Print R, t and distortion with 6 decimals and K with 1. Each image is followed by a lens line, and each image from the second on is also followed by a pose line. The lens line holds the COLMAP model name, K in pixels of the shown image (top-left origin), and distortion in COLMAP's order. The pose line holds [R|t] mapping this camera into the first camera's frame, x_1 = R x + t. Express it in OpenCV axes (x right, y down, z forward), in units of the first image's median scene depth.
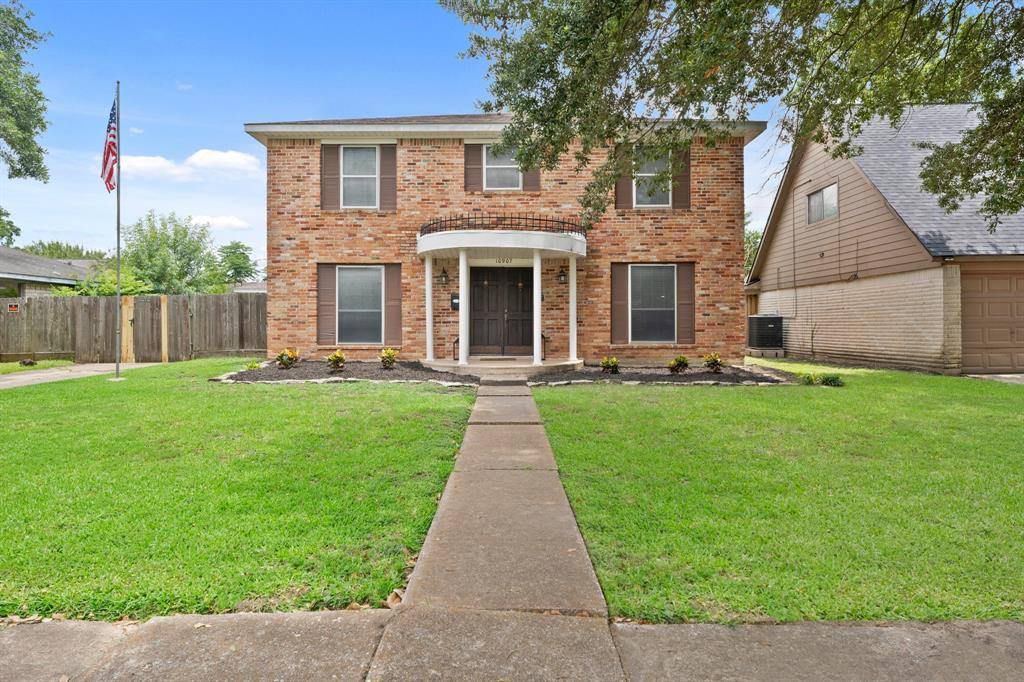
lens RADIAL K [[631.1, 0, 513.2], [0, 631.1, 335.8], [0, 0, 1]] dist [-0.006205, 0.000004]
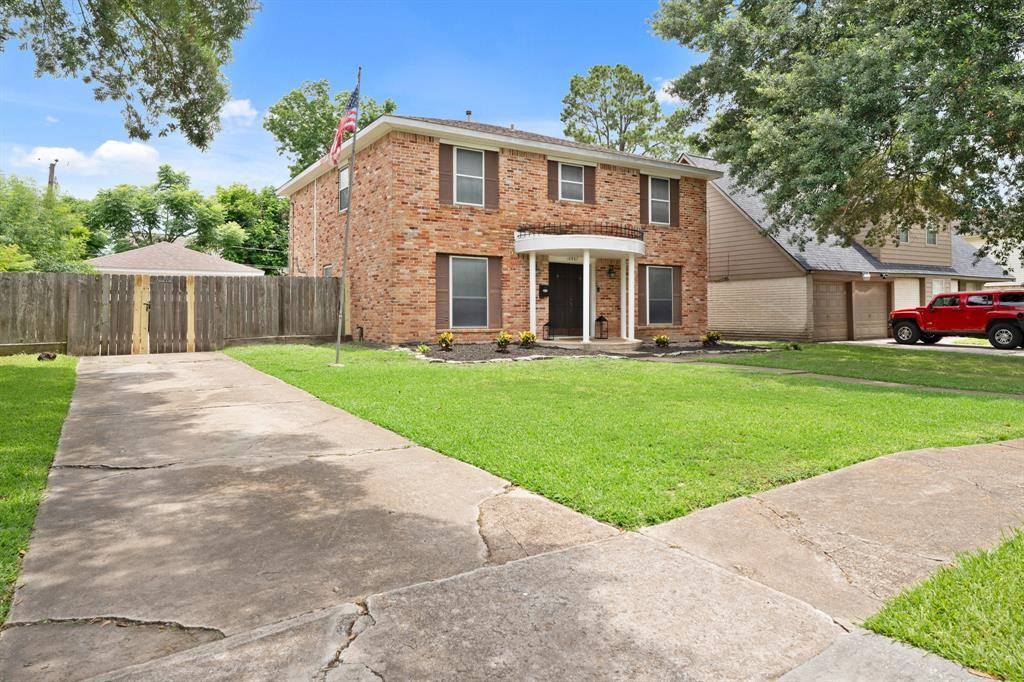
lens RADIAL K [[631.1, 0, 540.0], [0, 631.1, 312.1], [0, 0, 1]] dist [-0.006205, 0.000004]
pose [[0.842995, 0.002794, 0.537914, -0.733738], [0.006338, 0.999866, -0.015126, 0.003178], [-0.537884, 0.016160, 0.842864, 0.002657]]
